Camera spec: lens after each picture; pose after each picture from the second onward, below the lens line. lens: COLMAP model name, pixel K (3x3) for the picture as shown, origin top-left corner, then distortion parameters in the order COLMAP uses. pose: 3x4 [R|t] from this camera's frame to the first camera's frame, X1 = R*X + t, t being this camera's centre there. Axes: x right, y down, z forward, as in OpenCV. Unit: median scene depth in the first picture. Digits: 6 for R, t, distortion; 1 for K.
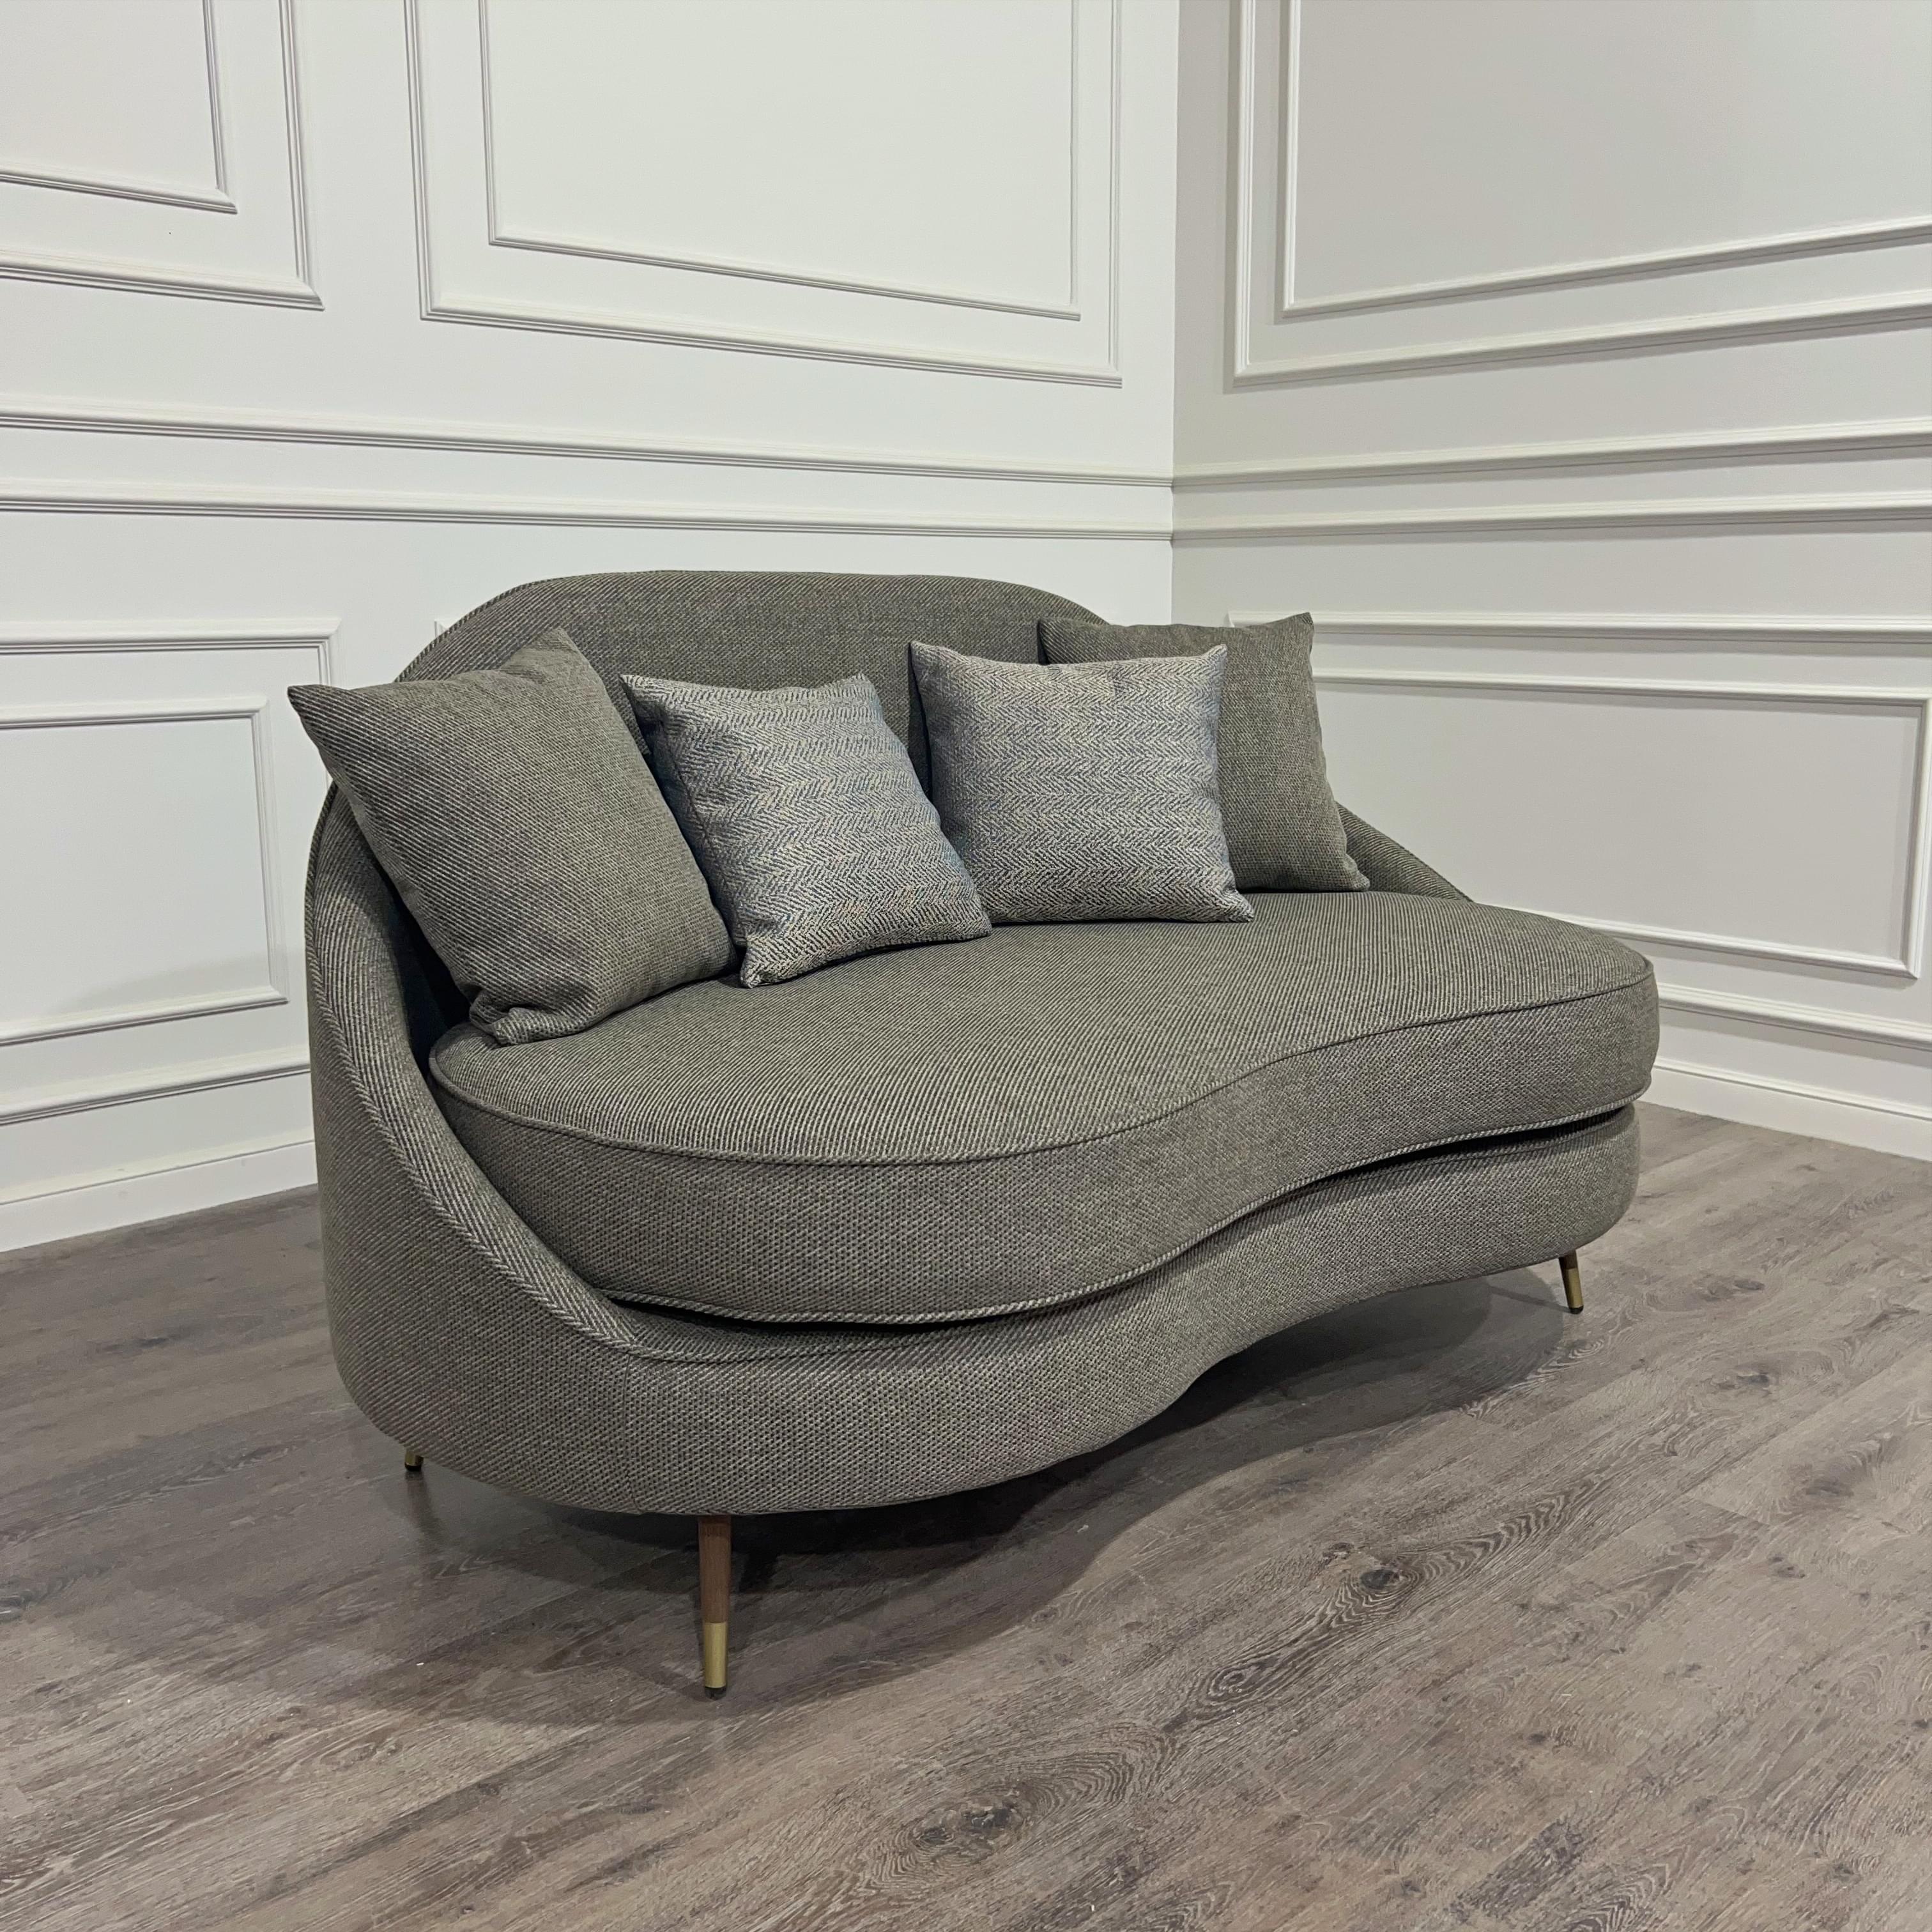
lens RADIAL K [[1959.7, 0, 957.2], [0, 1959.7, 915.1], [0, 0, 1]] dist [0.010073, 0.000000]
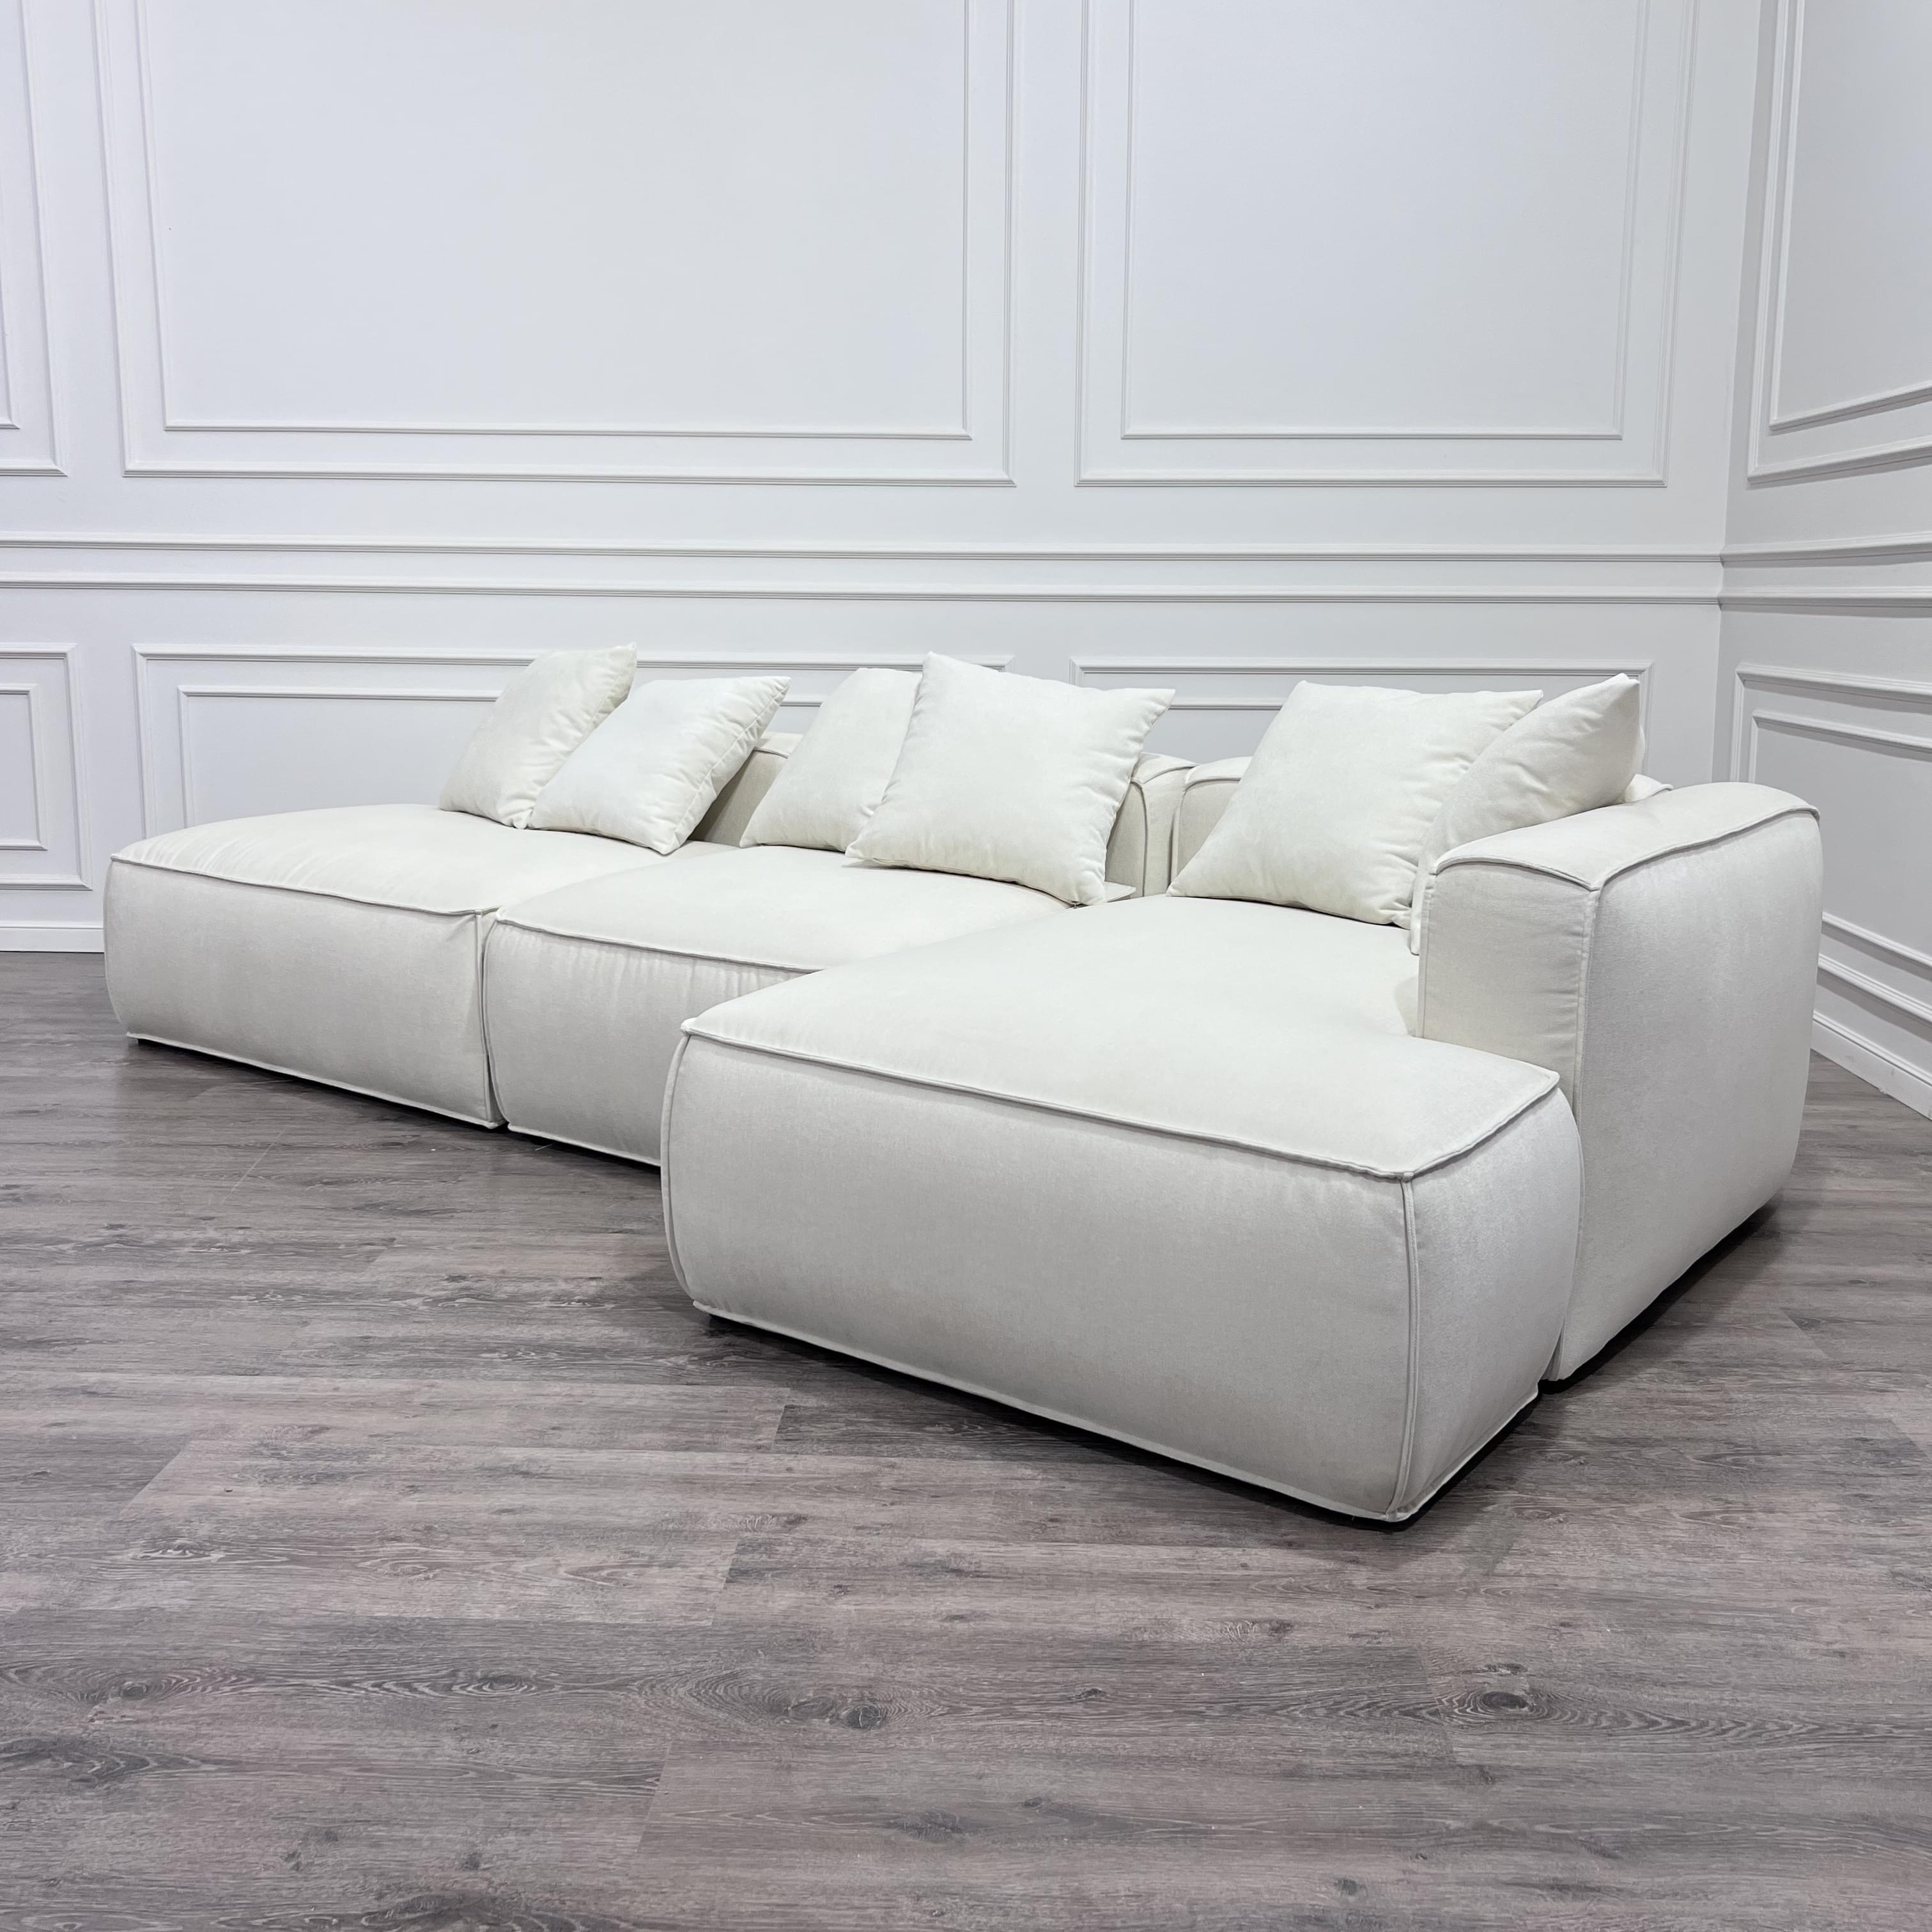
lens RADIAL K [[1959.7, 0, 956.2], [0, 1959.7, 883.0], [0, 0, 1]] dist [0.010073, 0.000000]
pose [[0.705180, 0.108949, -0.700608, 1.395717], [-0.124188, 0.991828, 0.029238, 0.017006], [0.698068, 0.066389, 0.712947, -0.460232]]
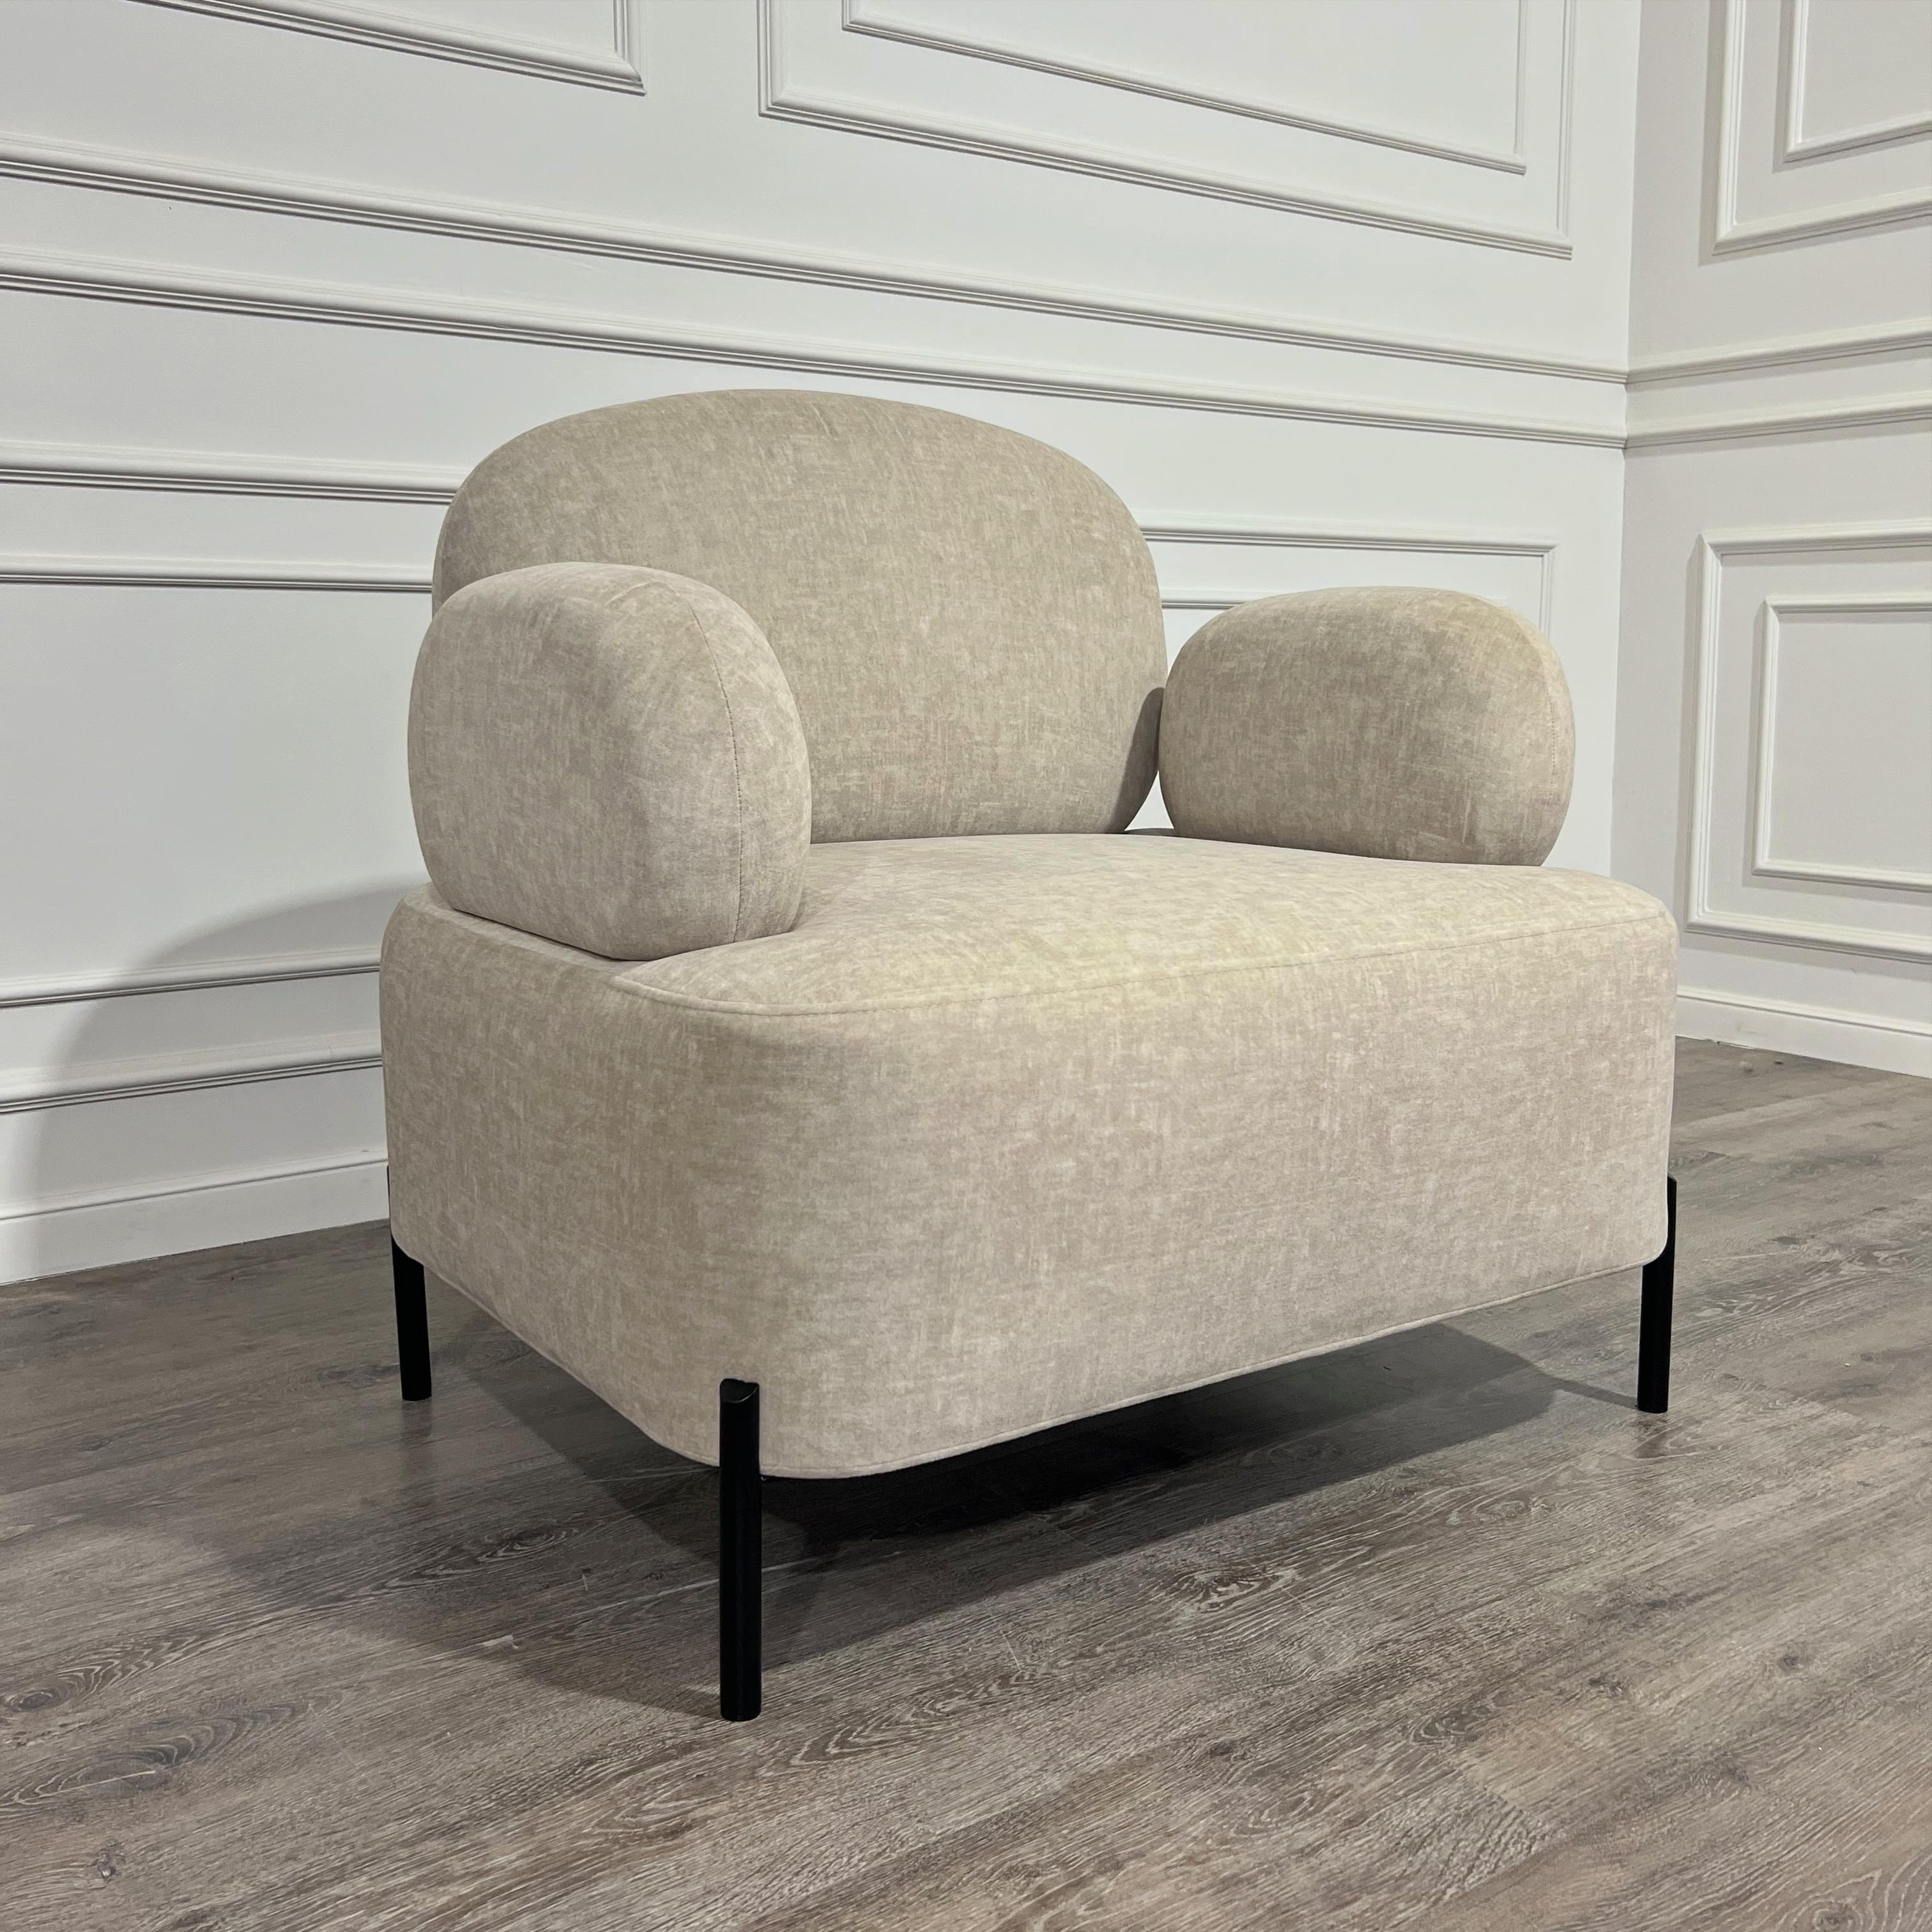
lens RADIAL K [[1959.7, 0, 951.7], [0, 1959.7, 882.7], [0, 0, 1]] dist [0.010073, 0.000000]
pose [[0.991535, 0.017788, -0.128618, -0.127872], [-0.024227, 0.998521, -0.048668, 0.077446], [0.127562, 0.051372, 0.990499, 0.337351]]
